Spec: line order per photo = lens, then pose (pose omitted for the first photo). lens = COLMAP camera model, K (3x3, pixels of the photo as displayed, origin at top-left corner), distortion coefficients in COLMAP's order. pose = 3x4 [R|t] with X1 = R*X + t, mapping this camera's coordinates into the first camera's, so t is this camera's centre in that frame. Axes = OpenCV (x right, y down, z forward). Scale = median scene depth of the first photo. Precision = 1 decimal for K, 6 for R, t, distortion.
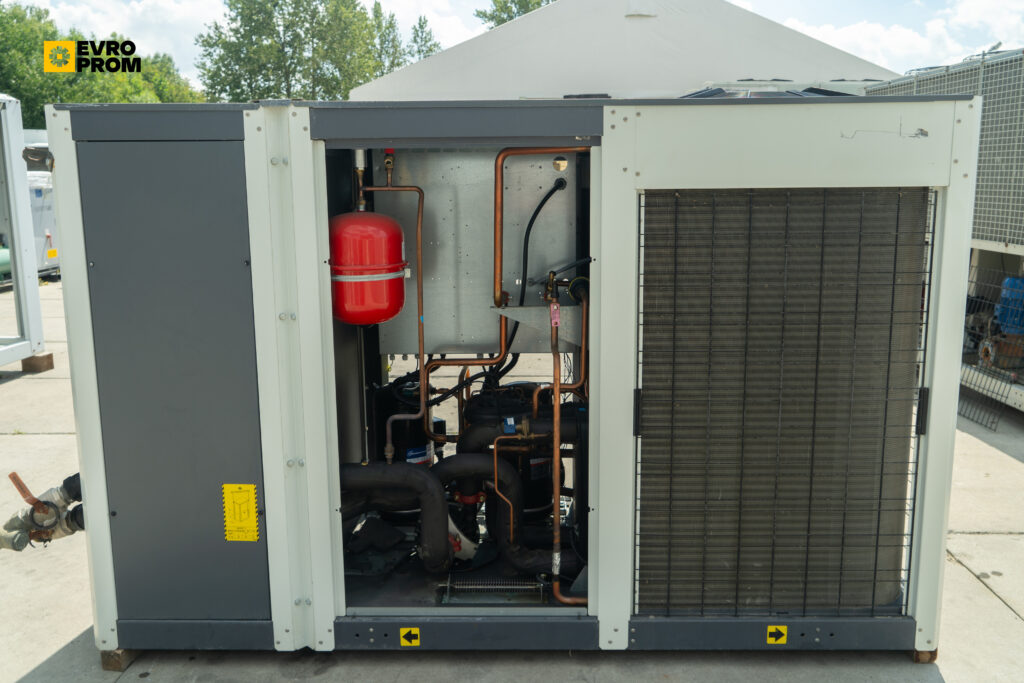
lens RADIAL K [[921.0, 0, 512.0], [0, 921.0, 341.5], [0, 0, 1]] dist [0.009227, 0.004311]
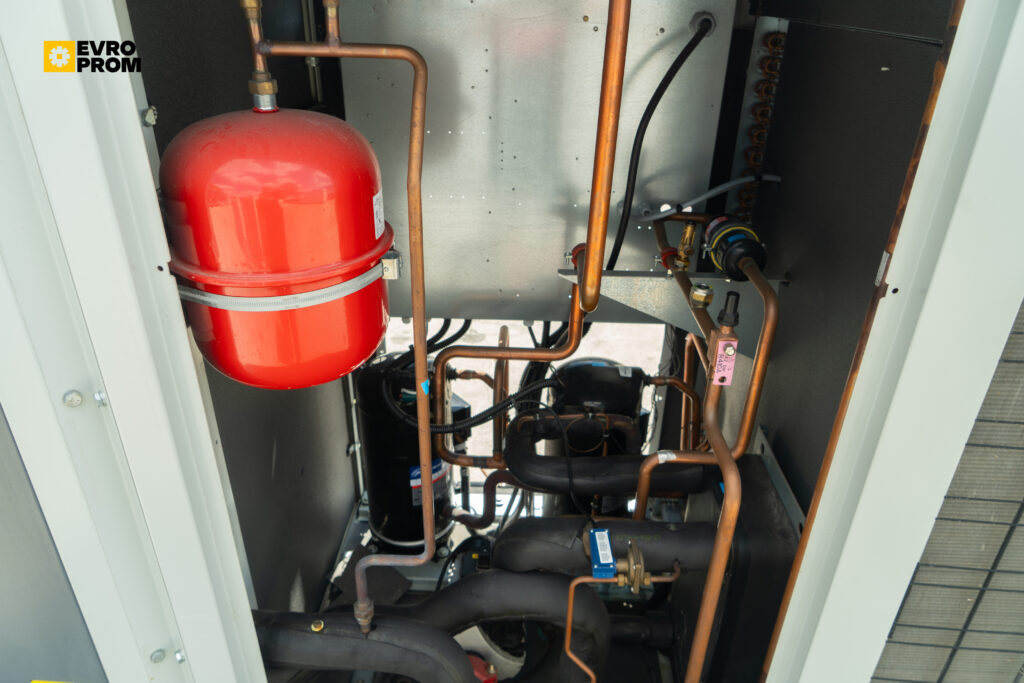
lens RADIAL K [[694.2, 0, 512.0], [0, 694.2, 341.5], [0, 0, 1]] dist [-0.018459, 0.004329]
pose [[0.999523, 0.030453, 0.005143, -0.059237], [-0.030581, 0.952621, 0.302618, -0.138255], [0.004317, -0.302631, 0.953098, 0.688721]]
